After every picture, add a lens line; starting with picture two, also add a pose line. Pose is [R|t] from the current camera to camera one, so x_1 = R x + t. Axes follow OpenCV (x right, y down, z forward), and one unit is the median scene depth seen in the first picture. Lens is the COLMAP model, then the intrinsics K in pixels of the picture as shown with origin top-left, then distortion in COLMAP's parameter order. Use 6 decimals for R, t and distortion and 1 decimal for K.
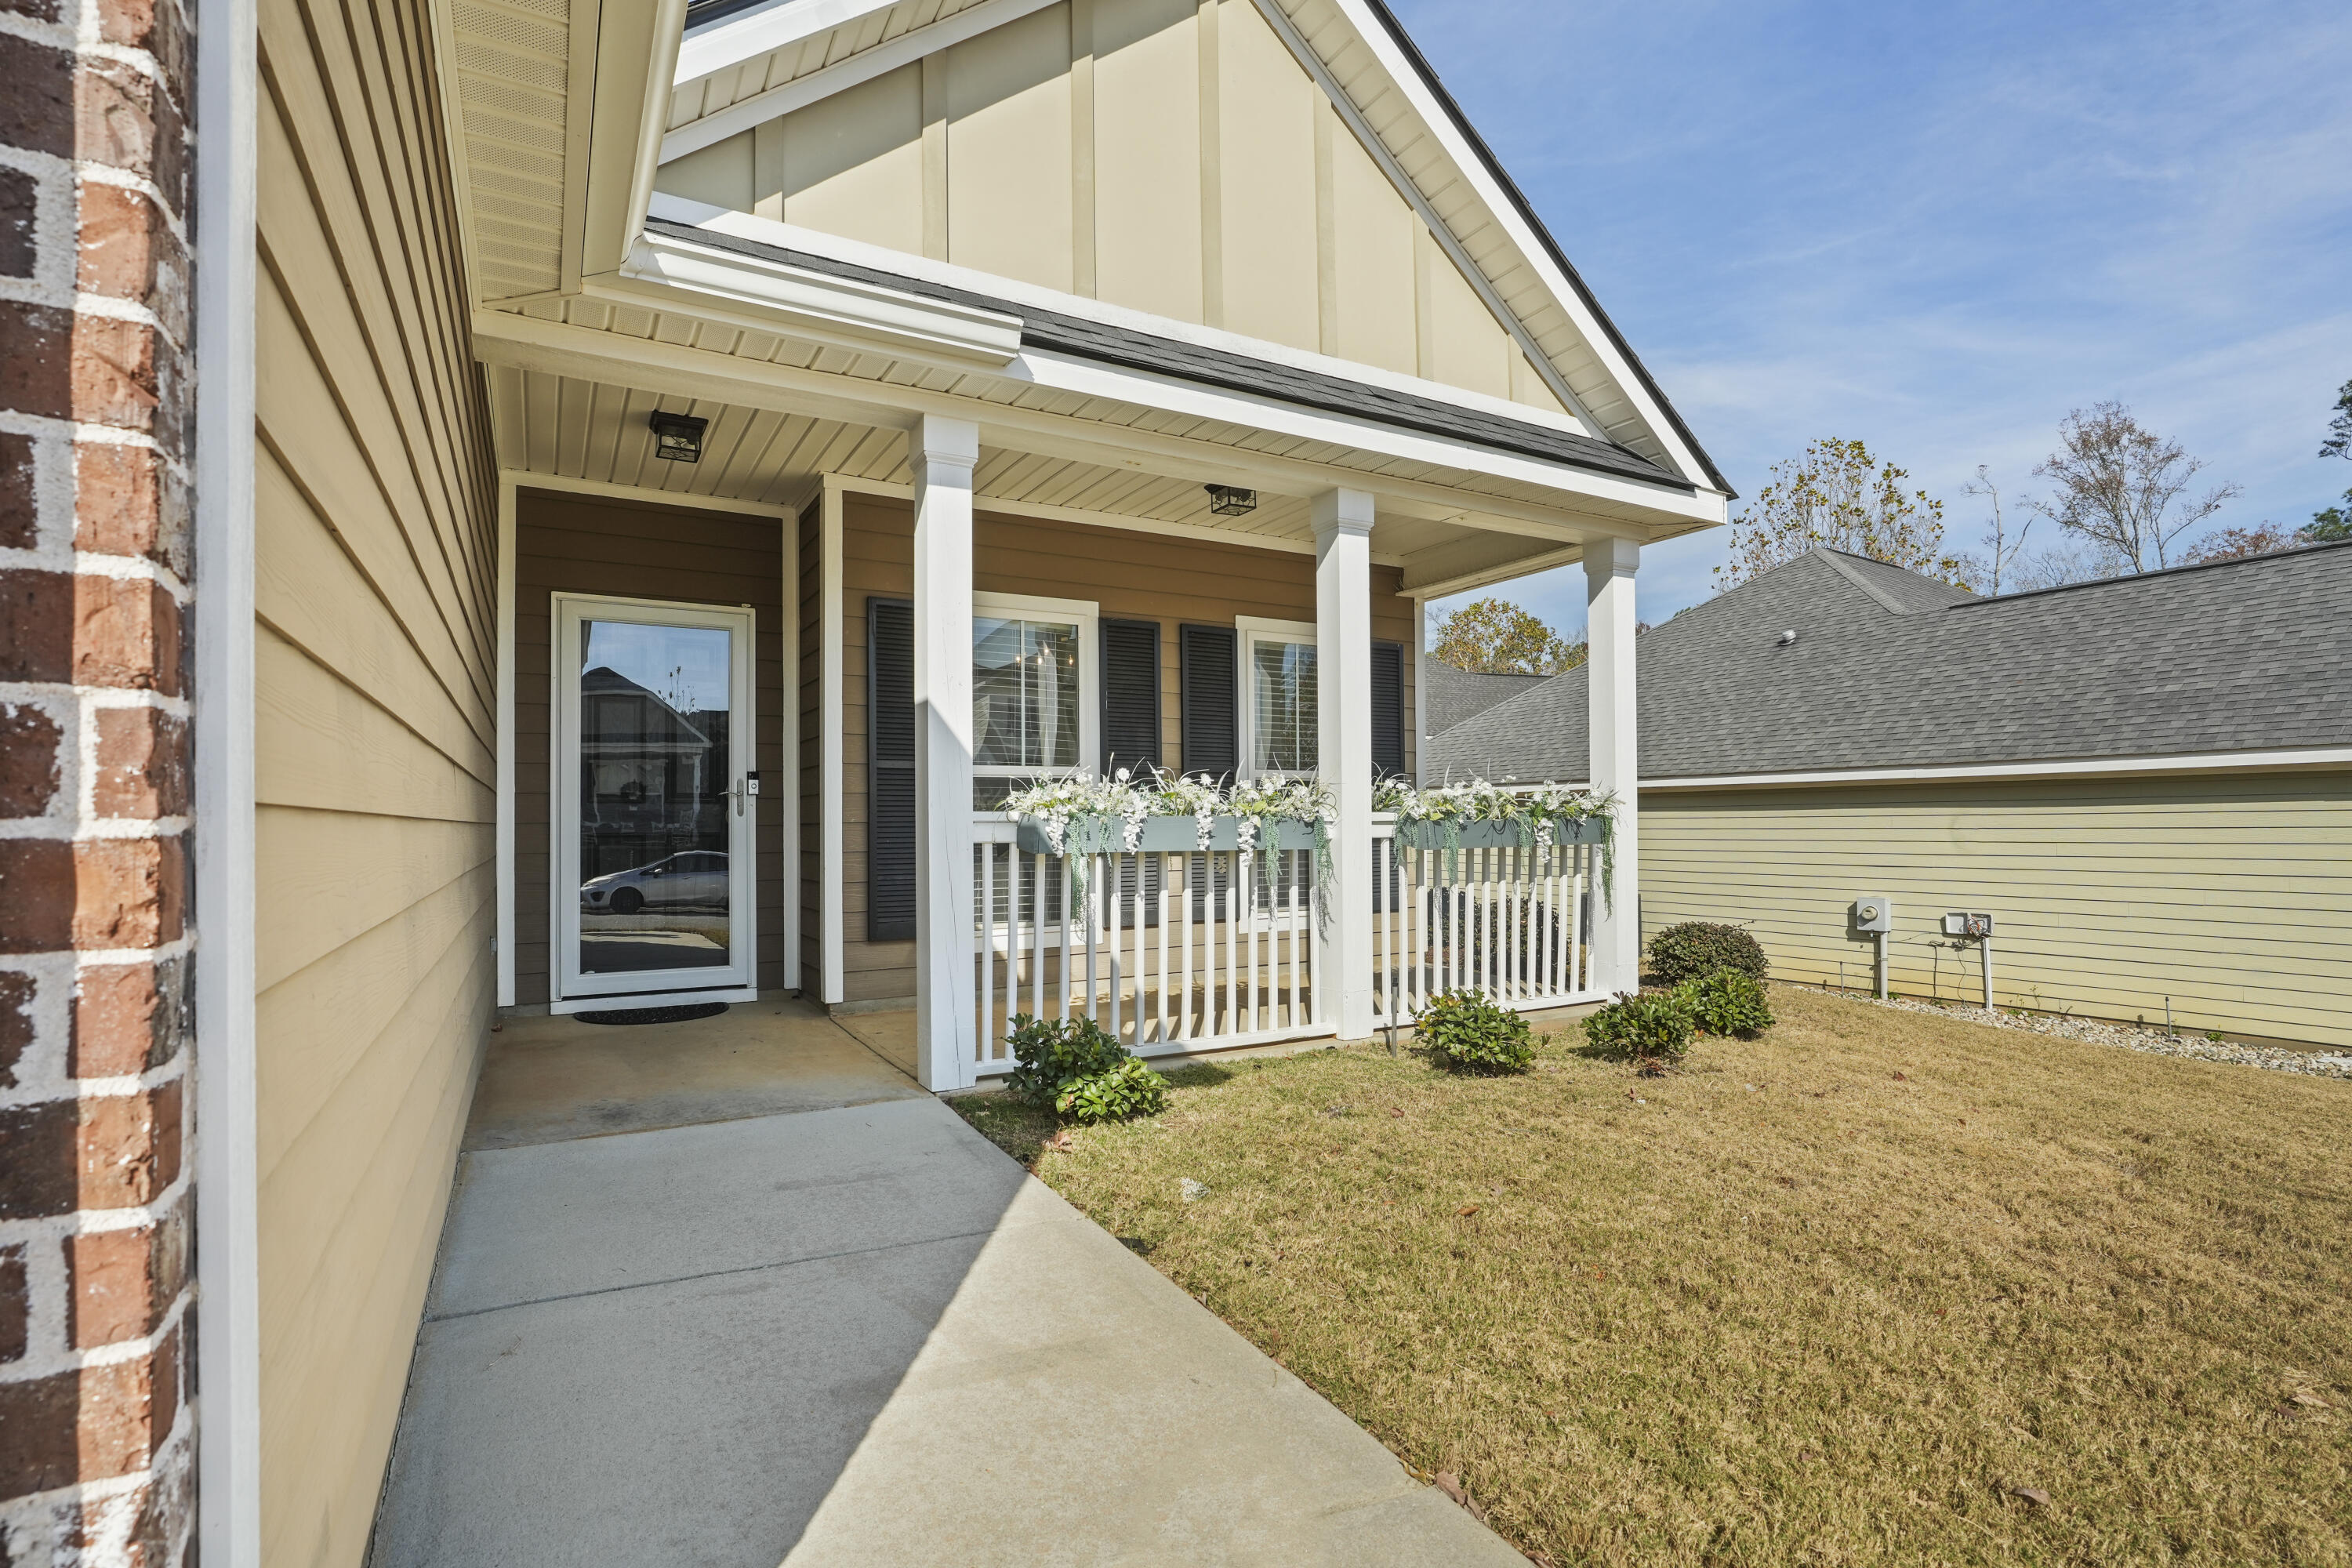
lens RADIAL K [[1115.9, 0, 1144.3], [0, 1115.9, 817.0], [0, 0, 1]] dist [-0.017896, 0.008166]
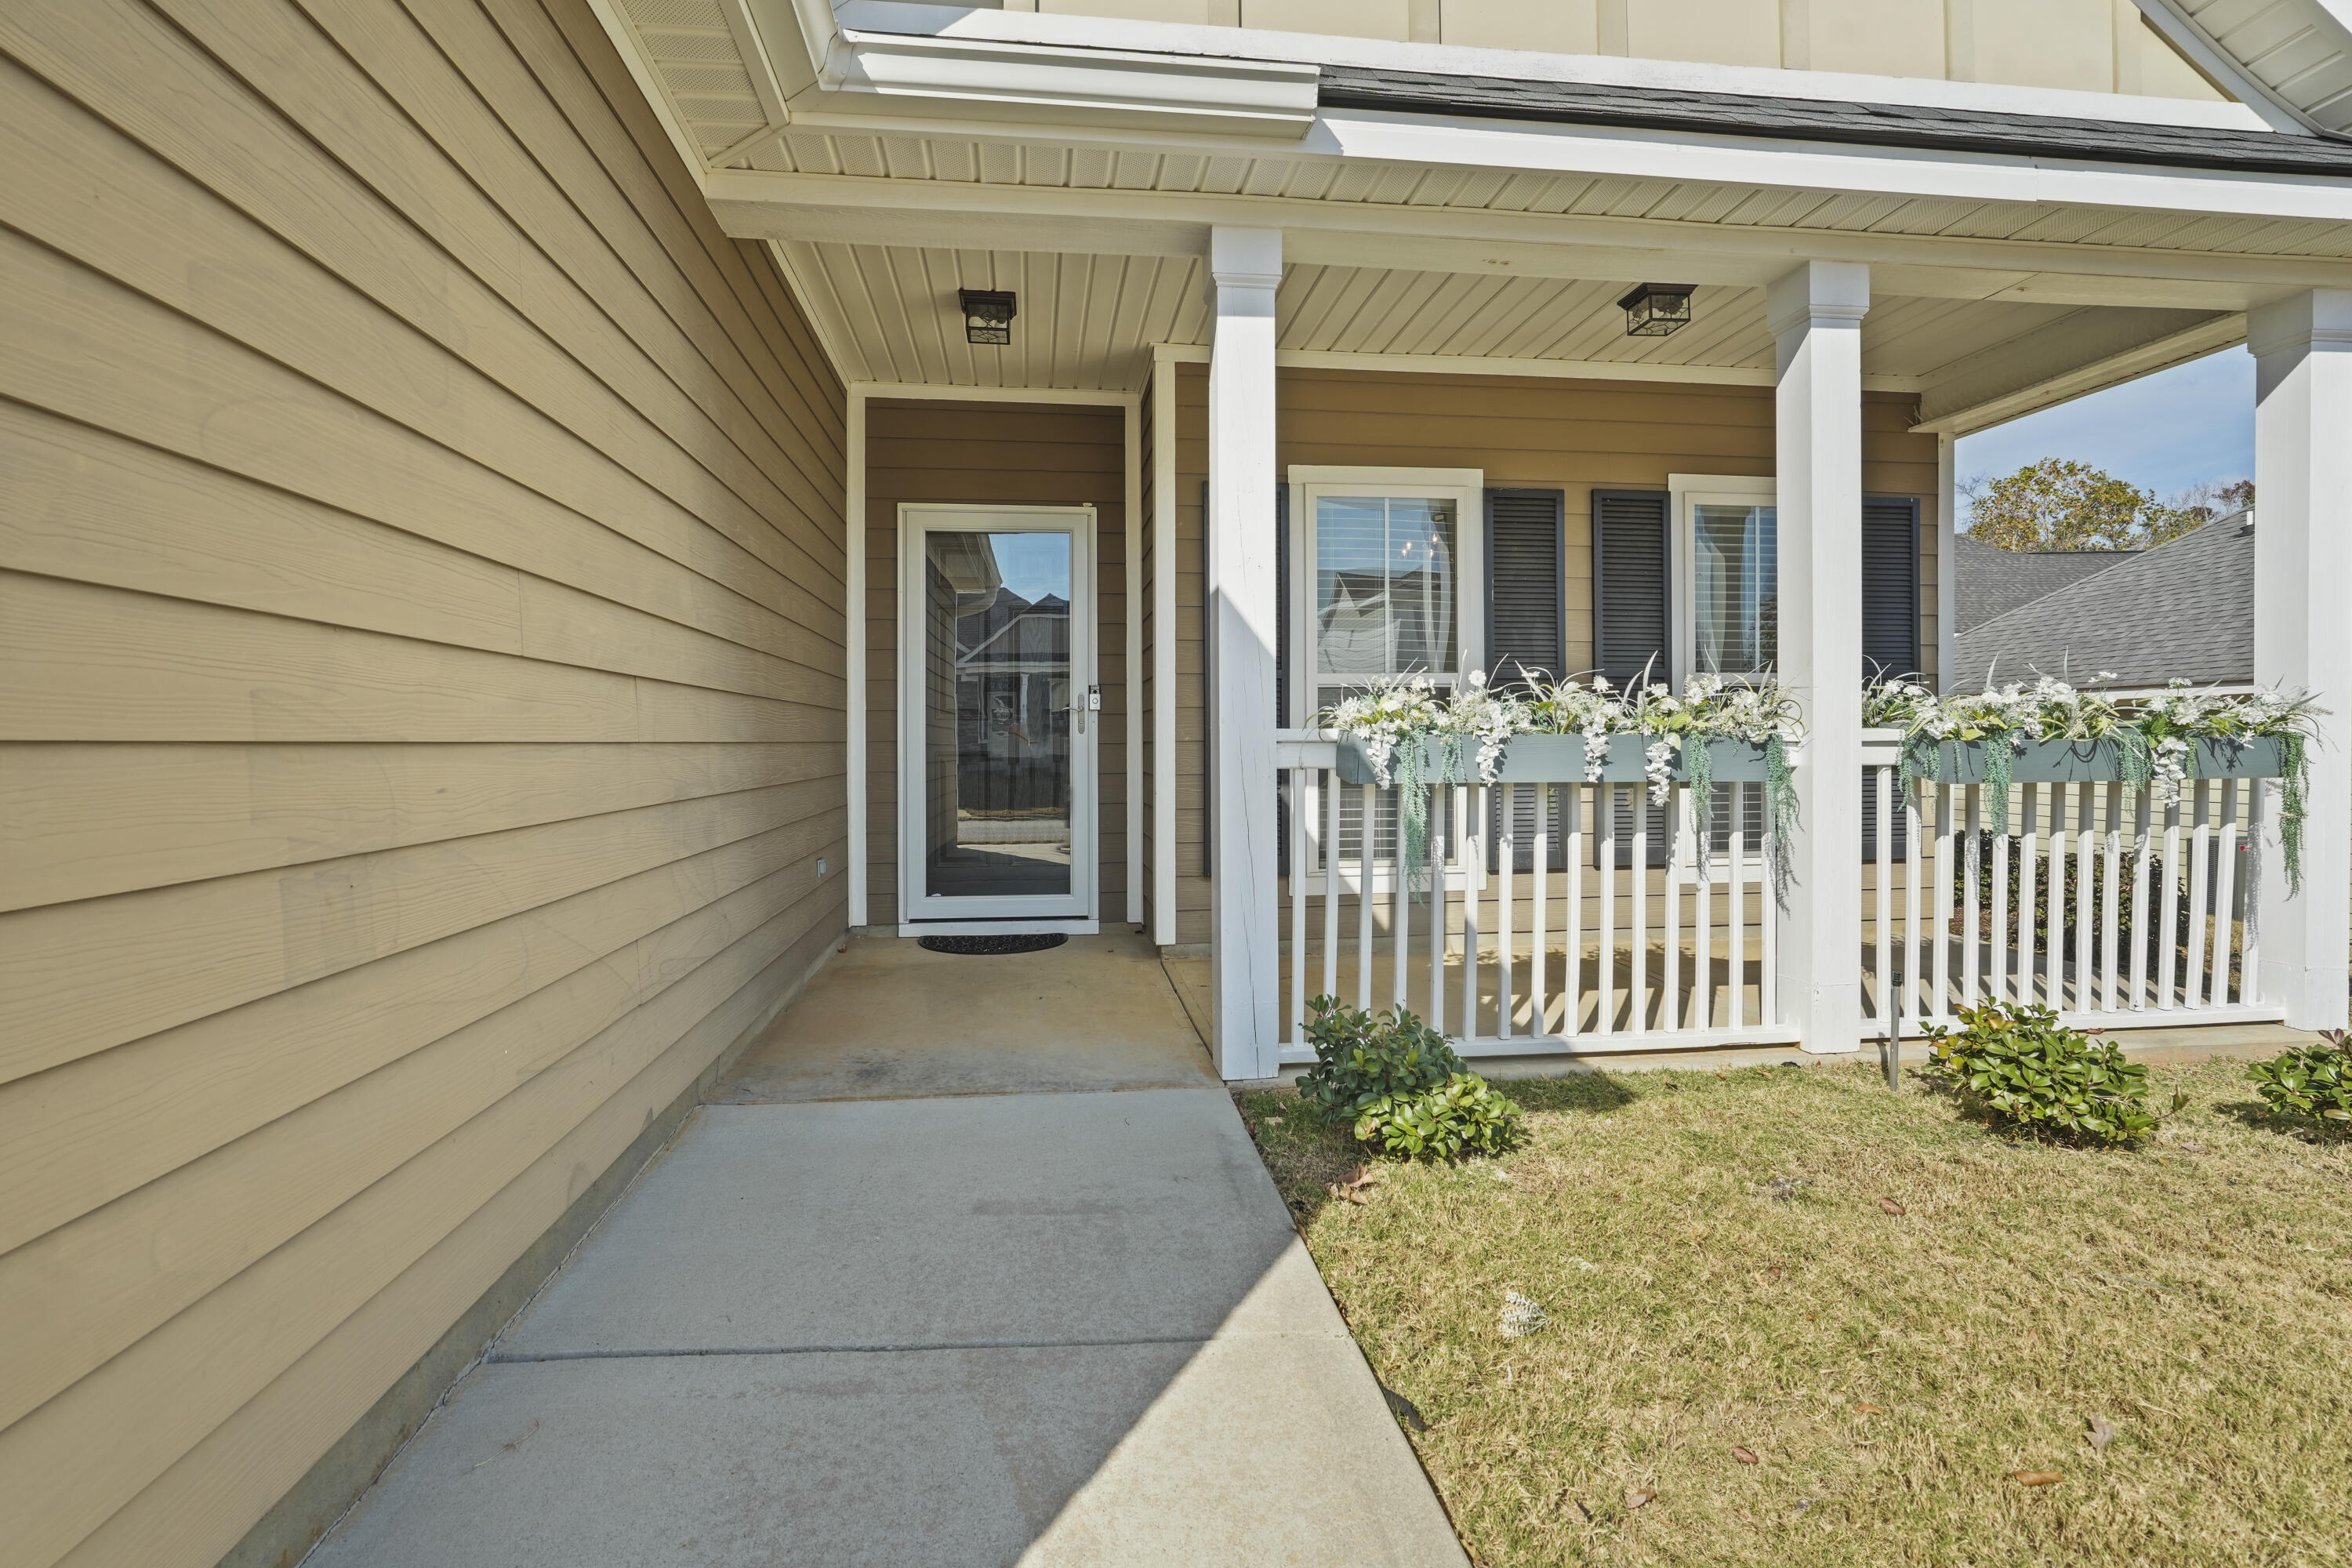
lens RADIAL K [[1115.9, 0, 1174.9], [0, 1115.9, 755.3], [0, 0, 1]] dist [-0.017896, 0.008166]
pose [[0.934274, 0.006256, -0.356502, 0.047132], [0.001173, 0.999787, 0.020619, -0.002235], [0.356555, -0.019682, 0.934067, 0.187911]]
